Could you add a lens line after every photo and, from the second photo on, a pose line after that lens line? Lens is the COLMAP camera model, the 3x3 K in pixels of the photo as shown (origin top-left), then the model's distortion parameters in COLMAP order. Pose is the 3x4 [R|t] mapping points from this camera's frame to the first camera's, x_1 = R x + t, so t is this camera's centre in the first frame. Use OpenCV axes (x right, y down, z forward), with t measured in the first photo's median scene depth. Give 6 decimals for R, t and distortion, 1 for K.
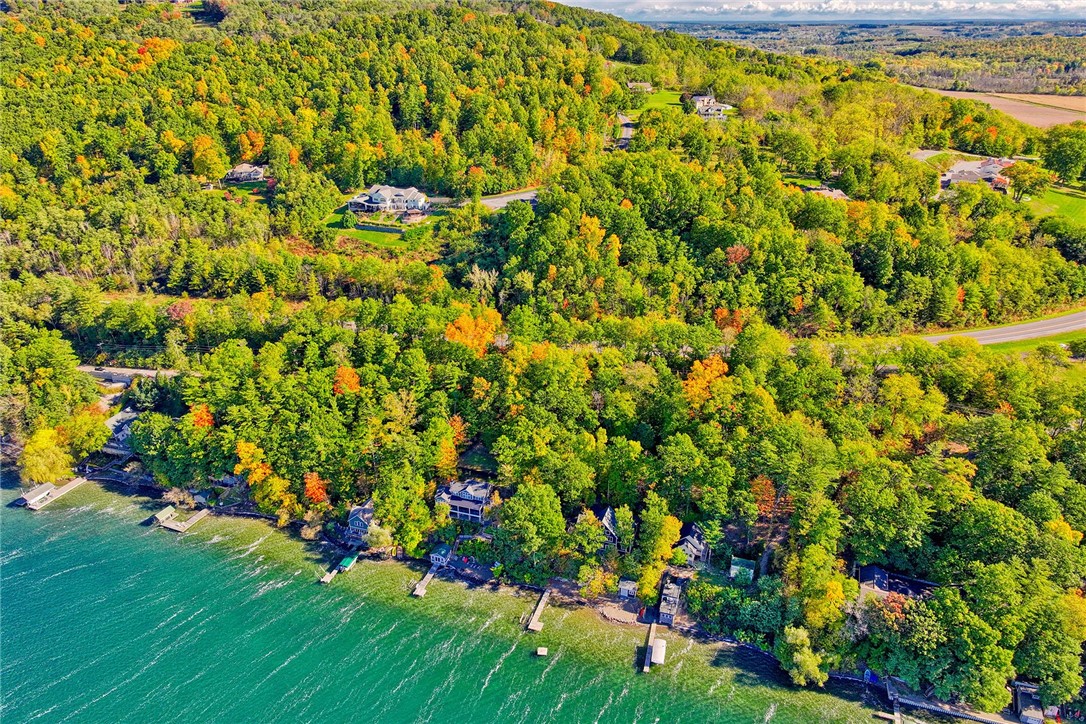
lens RADIAL K [[769.9, 0, 544.0], [0, 769.9, 368.4], [0, 0, 1]] dist [-0.002072, 0.019996]
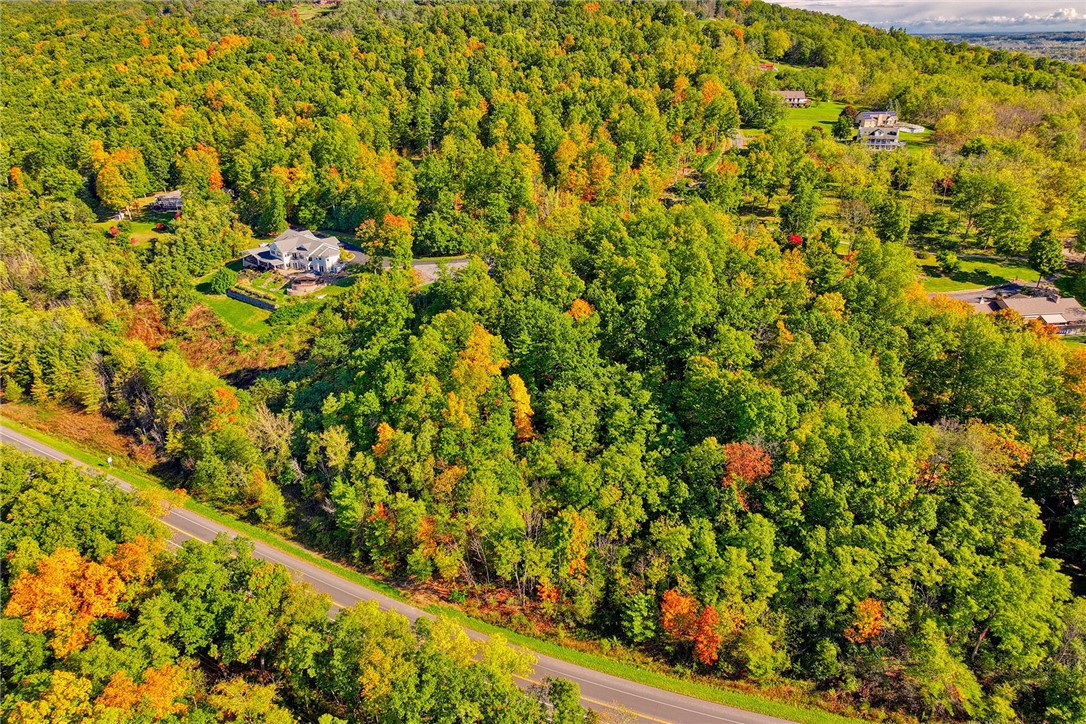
lens RADIAL K [[769.9, 0, 545.4], [0, 769.9, 359.0], [0, 0, 1]] dist [-0.002072, 0.019996]
pose [[0.953948, 0.109845, -0.279138, 0.243822], [-0.117449, 0.993022, -0.010610, -0.178354], [0.276025, 0.042906, 0.960192, 0.515190]]
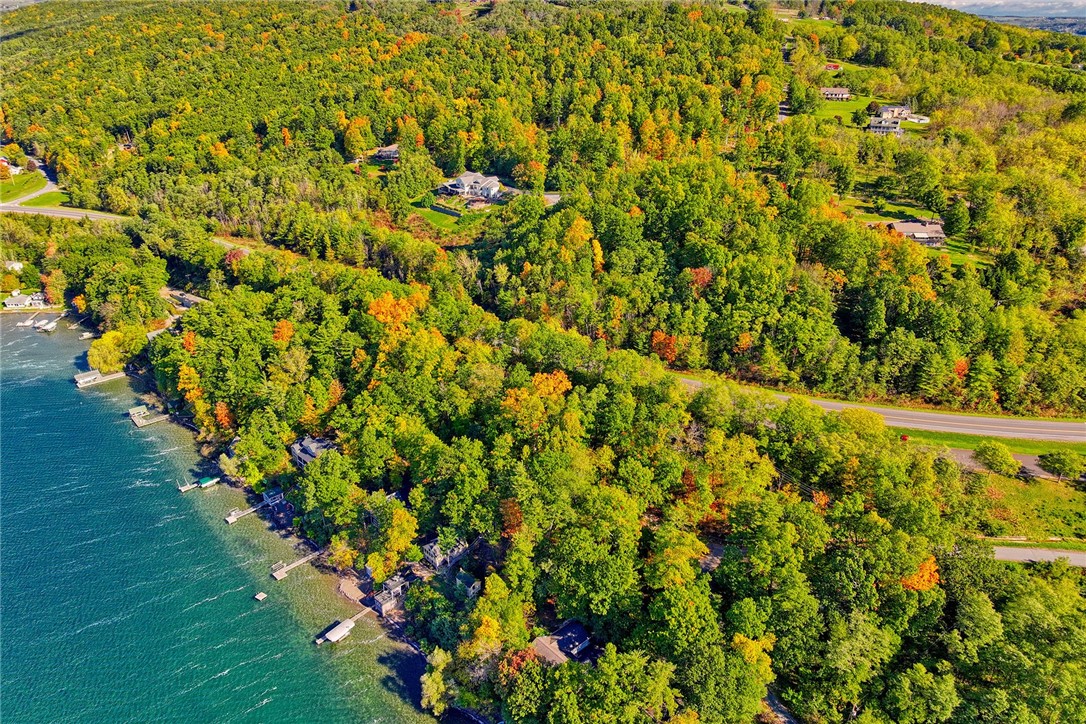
lens RADIAL K [[769.9, 0, 540.6], [0, 769.9, 369.9], [0, 0, 1]] dist [-0.002072, 0.019996]
pose [[0.891692, 0.192139, -0.409838, 0.449098], [-0.190097, 0.980679, 0.046163, -0.044385], [0.410790, 0.036746, 0.910989, 0.094318]]
